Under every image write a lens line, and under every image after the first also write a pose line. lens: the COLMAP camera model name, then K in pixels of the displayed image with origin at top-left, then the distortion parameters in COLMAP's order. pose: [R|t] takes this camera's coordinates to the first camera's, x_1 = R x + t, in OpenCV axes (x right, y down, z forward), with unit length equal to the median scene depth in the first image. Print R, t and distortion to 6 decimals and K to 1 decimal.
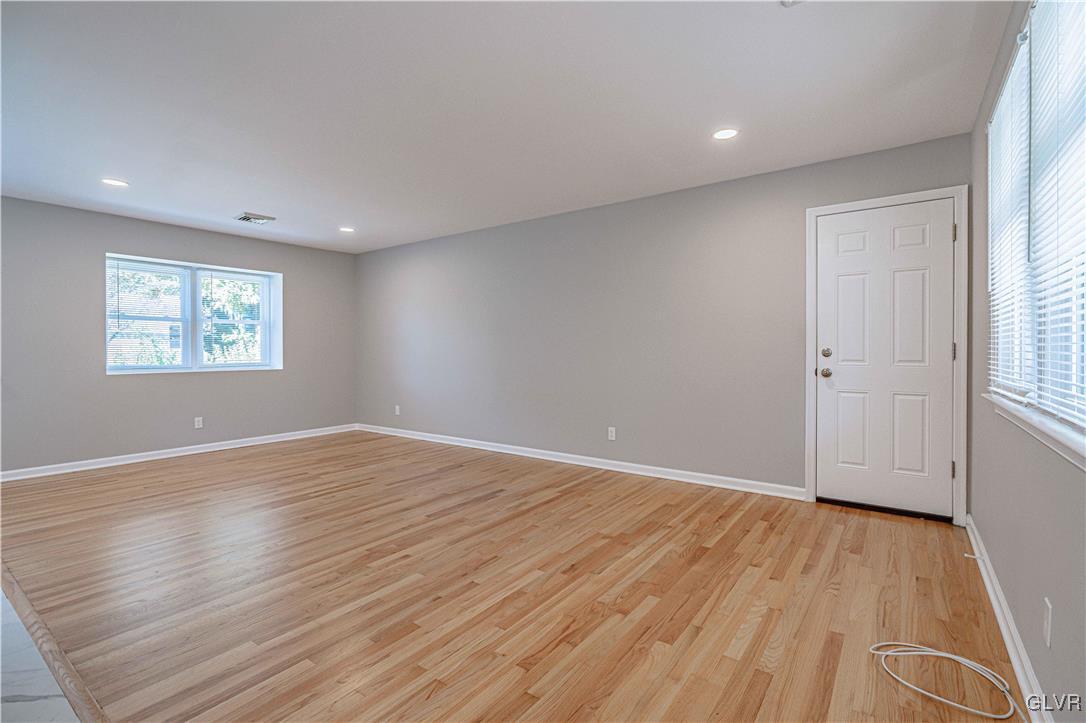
lens RADIAL K [[493.9, 0, 539.7], [0, 493.9, 349.8], [0, 0, 1]] dist [-0.000552, -0.000095]
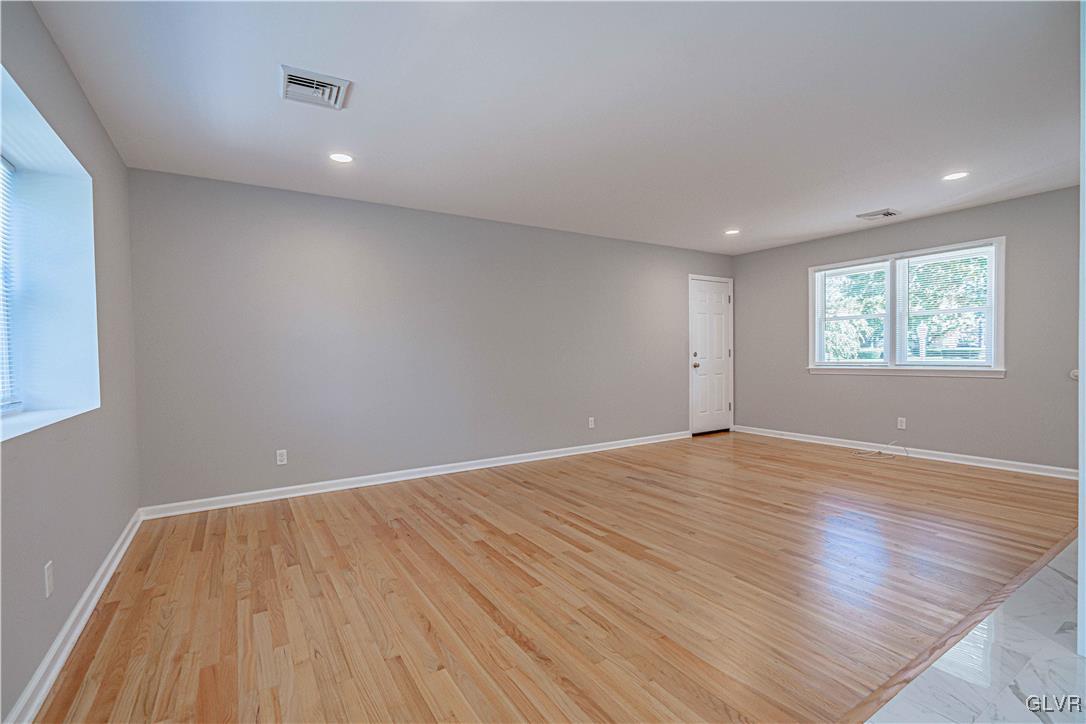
lens RADIAL K [[490.0, 0, 554.4], [0, 490.0, 365.3], [0, 0, 1]] dist [-0.002283, -0.000499]
pose [[0.351095, -0.020416, 0.936117, -1.345122], [0.015351, 0.999753, 0.016046, 0.010174], [-0.936214, 0.008737, 0.351321, 0.874489]]
